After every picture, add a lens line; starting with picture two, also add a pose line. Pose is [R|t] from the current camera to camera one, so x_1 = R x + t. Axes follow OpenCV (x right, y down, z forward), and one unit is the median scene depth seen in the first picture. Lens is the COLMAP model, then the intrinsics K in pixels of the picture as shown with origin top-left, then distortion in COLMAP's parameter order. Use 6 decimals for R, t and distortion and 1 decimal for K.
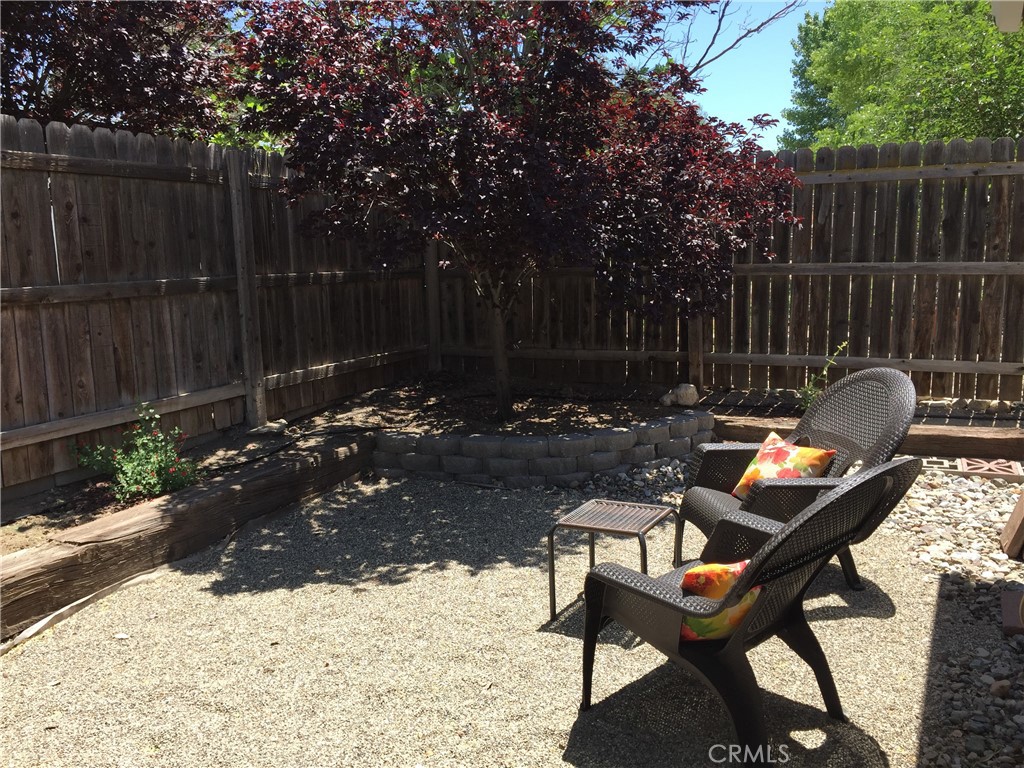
lens RADIAL K [[863.0, 0, 512.0], [0, 863.0, 384.0], [0, 0, 1]] dist [0.003694, -0.016045]
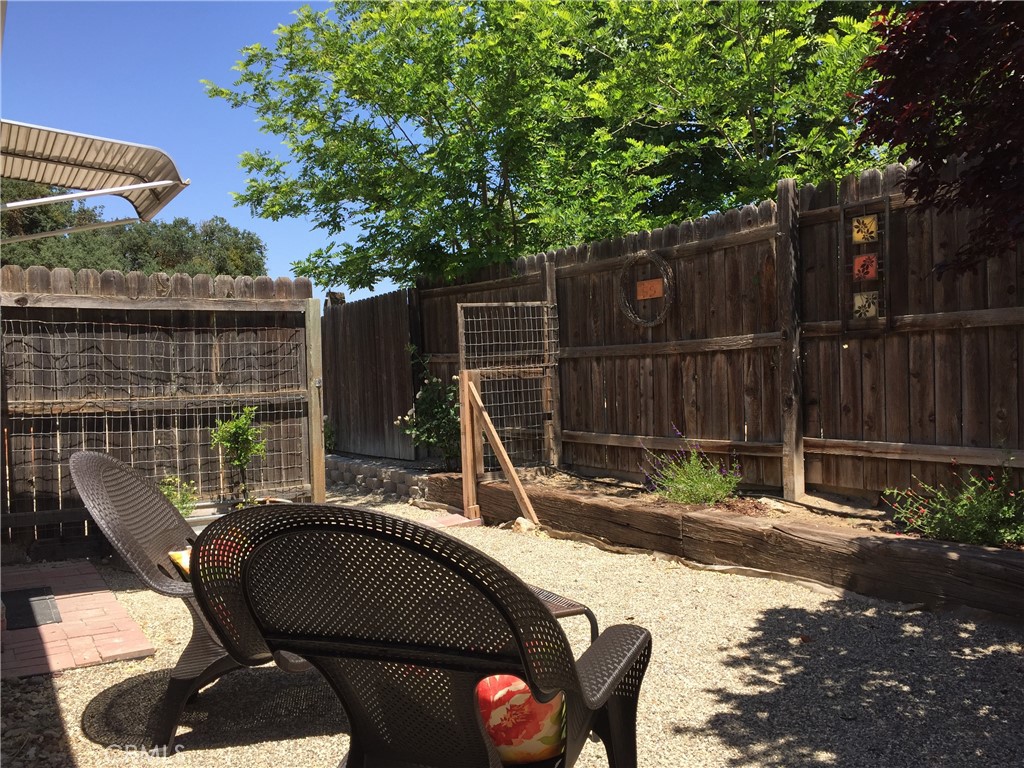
lens RADIAL K [[863.0, 0, 512.0], [0, 863.0, 384.0], [0, 0, 1]] dist [0.003694, -0.016045]
pose [[-0.521051, 0.050257, -0.852045, 0.615720], [-0.083474, 0.990479, 0.109469, -0.099219], [0.849434, 0.128163, -0.511895, 1.120508]]
